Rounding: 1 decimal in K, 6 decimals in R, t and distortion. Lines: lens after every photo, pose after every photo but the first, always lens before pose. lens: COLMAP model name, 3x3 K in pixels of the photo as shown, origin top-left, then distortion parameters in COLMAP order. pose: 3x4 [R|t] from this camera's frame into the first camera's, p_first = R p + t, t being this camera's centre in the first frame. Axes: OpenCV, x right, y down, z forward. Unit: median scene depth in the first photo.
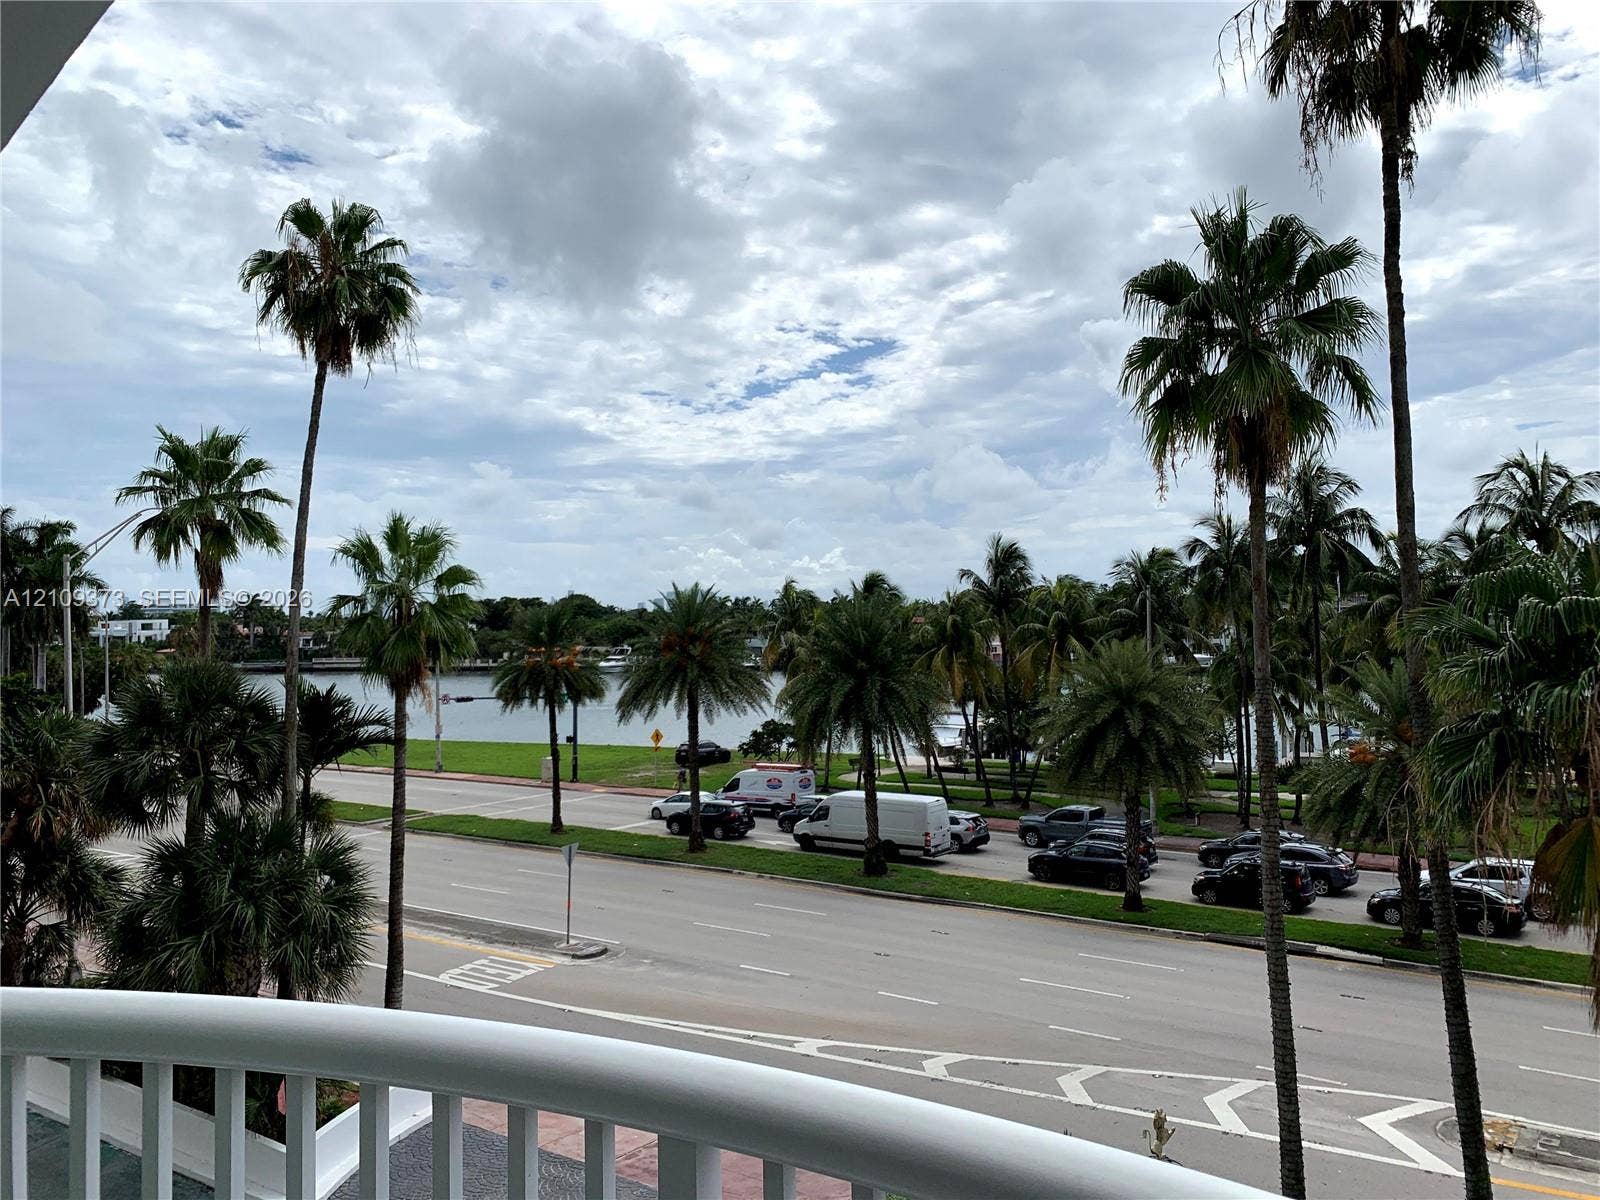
lens RADIAL K [[1243.2, 0, 800.0], [0, 1243.2, 600.0], [0, 0, 1]] dist [0.012911, -0.005048]
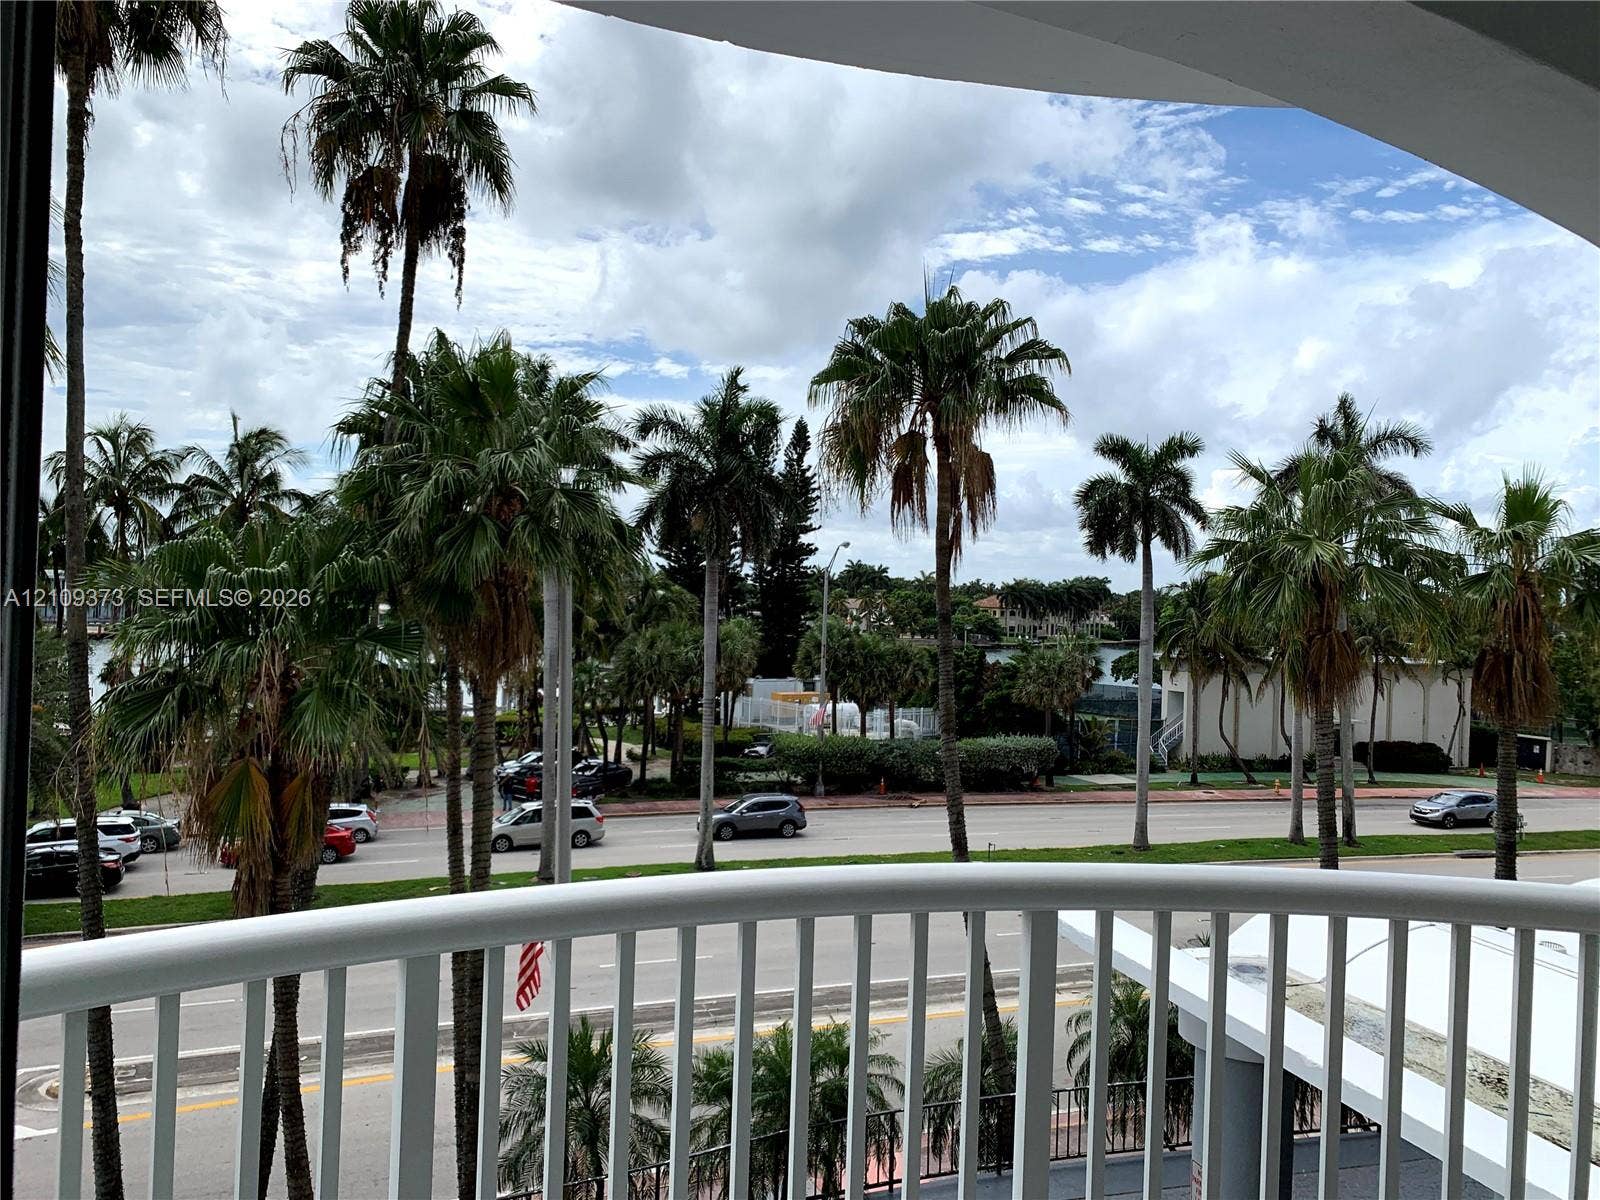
lens RADIAL K [[1243.2, 0, 800.0], [0, 1243.2, 600.0], [0, 0, 1]] dist [0.012911, -0.005048]
pose [[0.484405, 0.029804, 0.874336, -0.121742], [-0.054630, 0.998500, -0.003769, 0.004056], [-0.873136, -0.045939, 0.485306, 0.005249]]
